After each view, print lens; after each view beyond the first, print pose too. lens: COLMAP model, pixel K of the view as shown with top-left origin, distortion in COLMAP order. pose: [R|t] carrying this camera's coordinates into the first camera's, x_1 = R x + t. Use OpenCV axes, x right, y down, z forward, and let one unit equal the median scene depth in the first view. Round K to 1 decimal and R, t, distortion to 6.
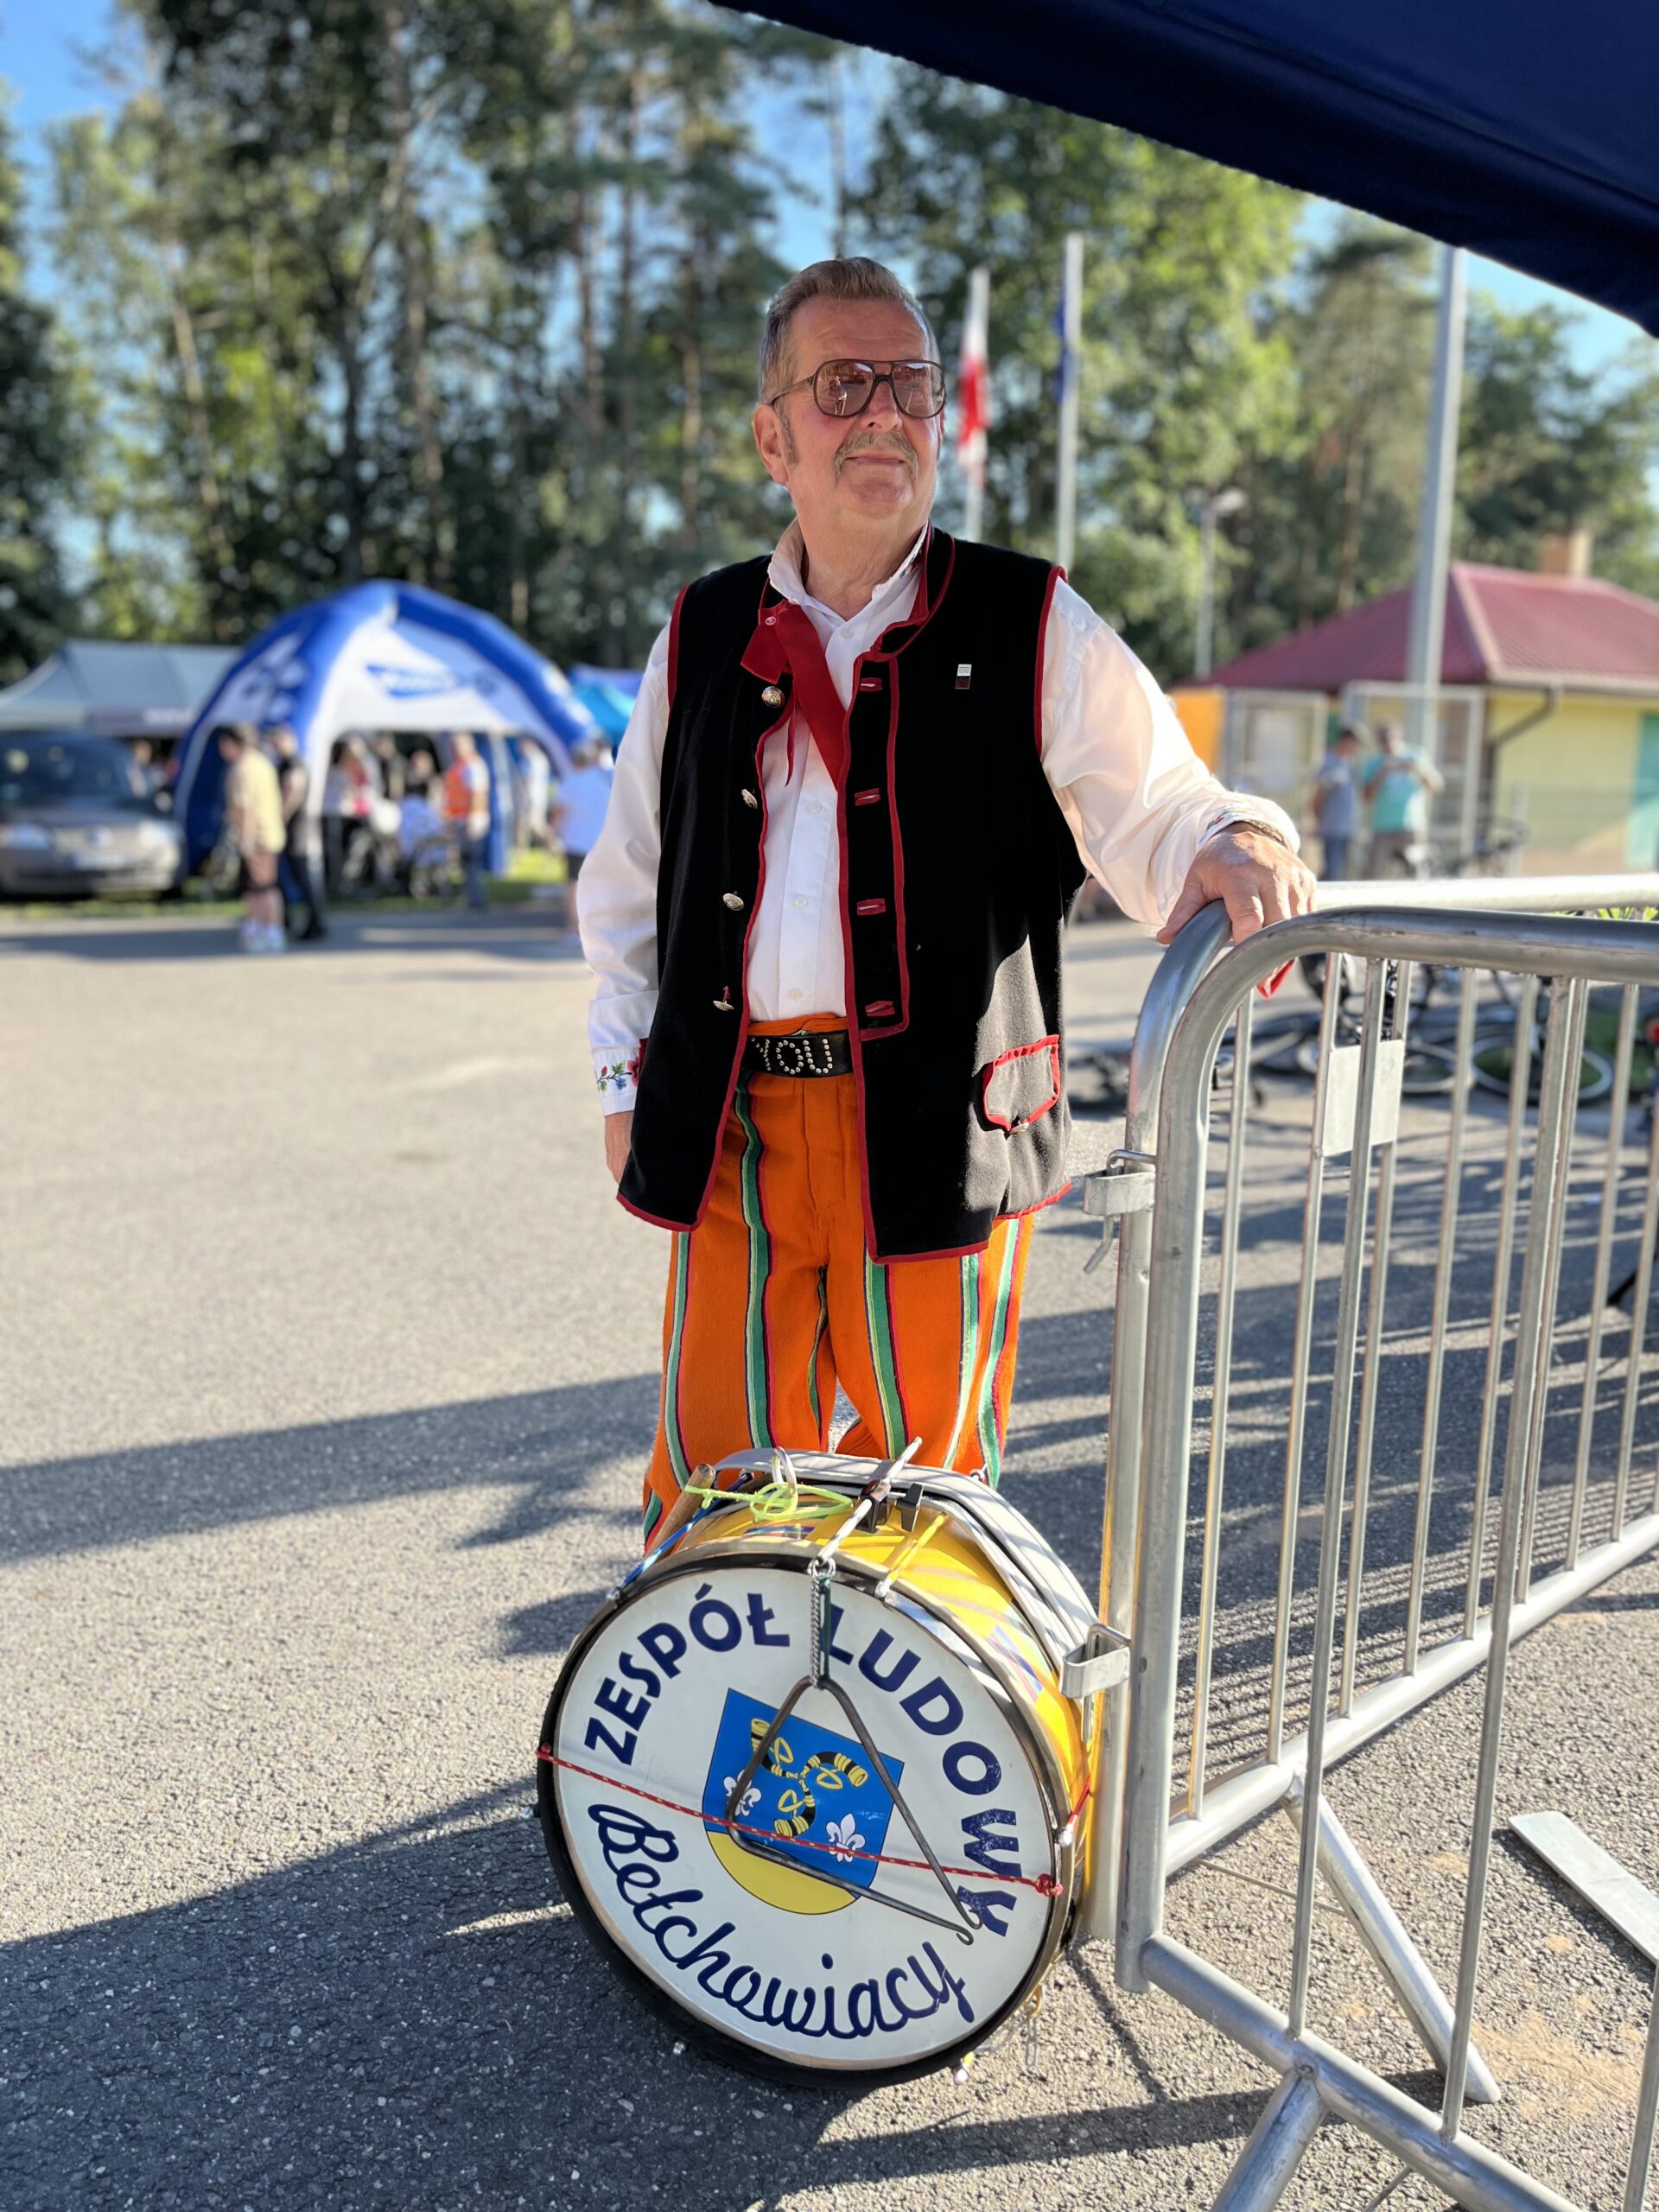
lens RADIAL K [[1676.5, 0, 778.9], [0, 1676.5, 1113.4], [0, 0, 1]] dist [0.061457, -0.086601]
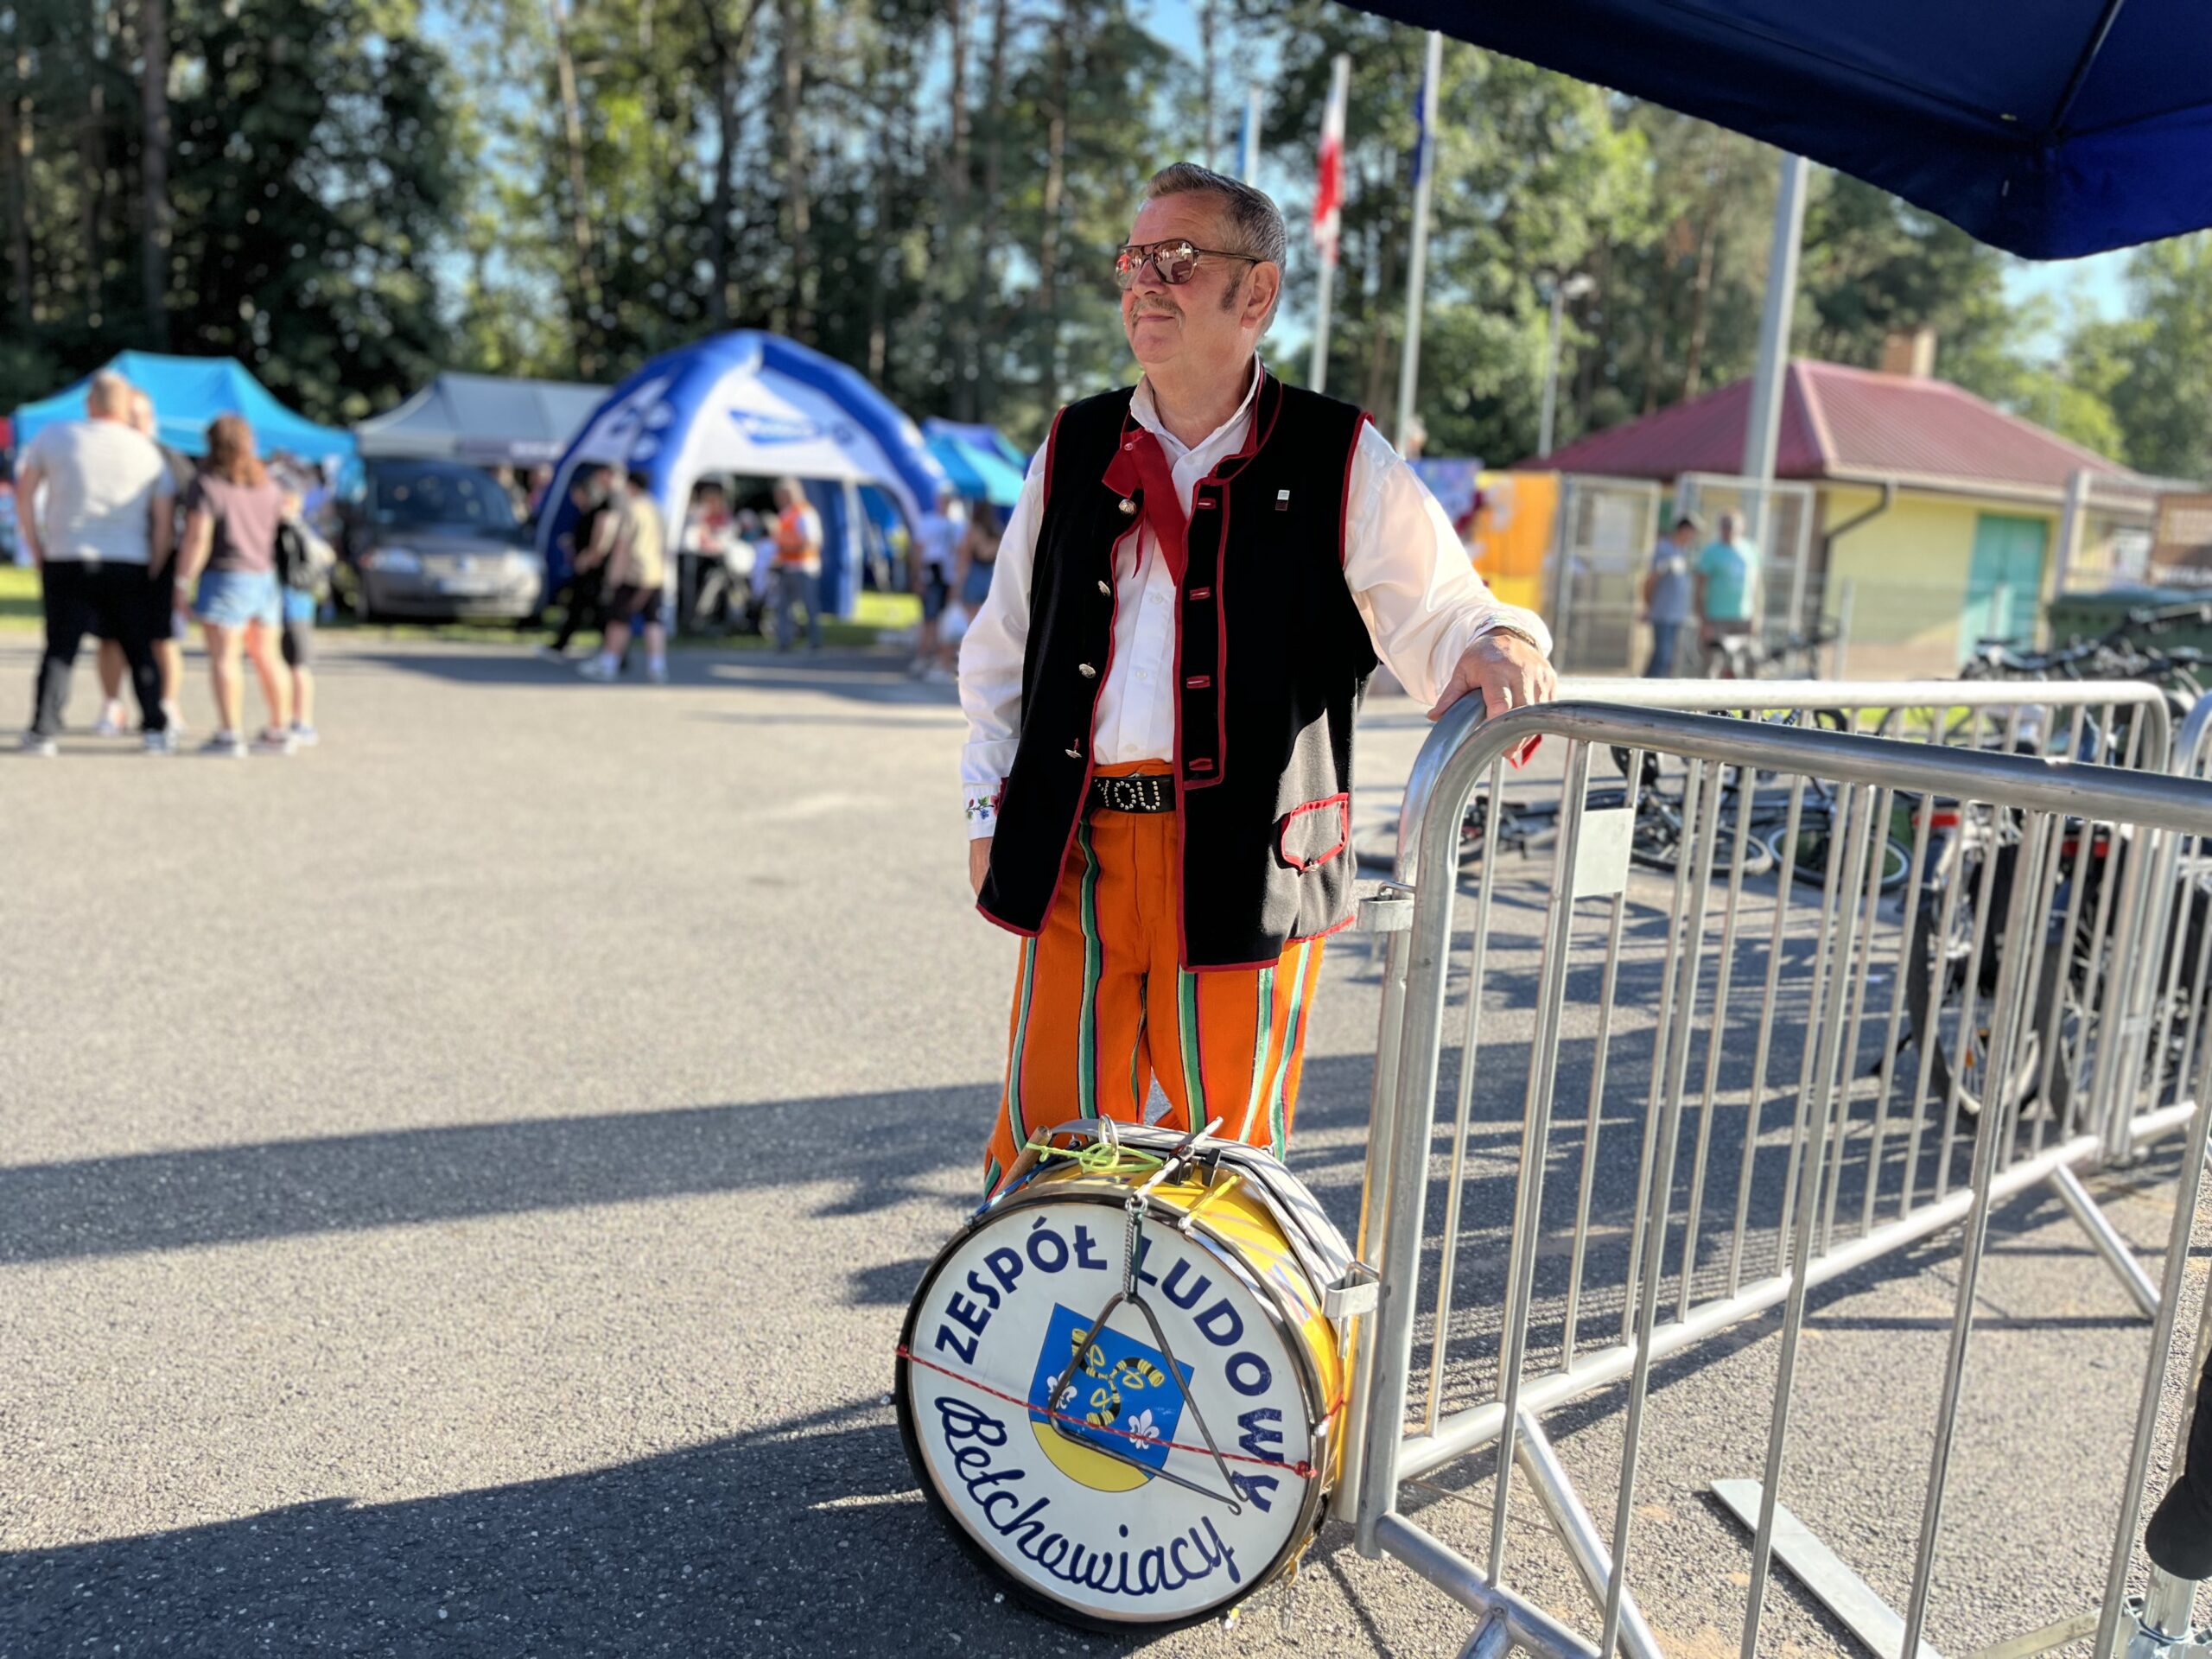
lens RADIAL K [[1676.5, 0, 1101.8], [0, 1676.5, 829.8], [0, 0, 1]] dist [0.061457, -0.086601]
pose [[0.998735, 0.050218, -0.002635, -0.006034], [-0.050264, 0.998494, -0.021990, 0.012292], [0.001527, 0.022095, 0.999755, -0.149146]]
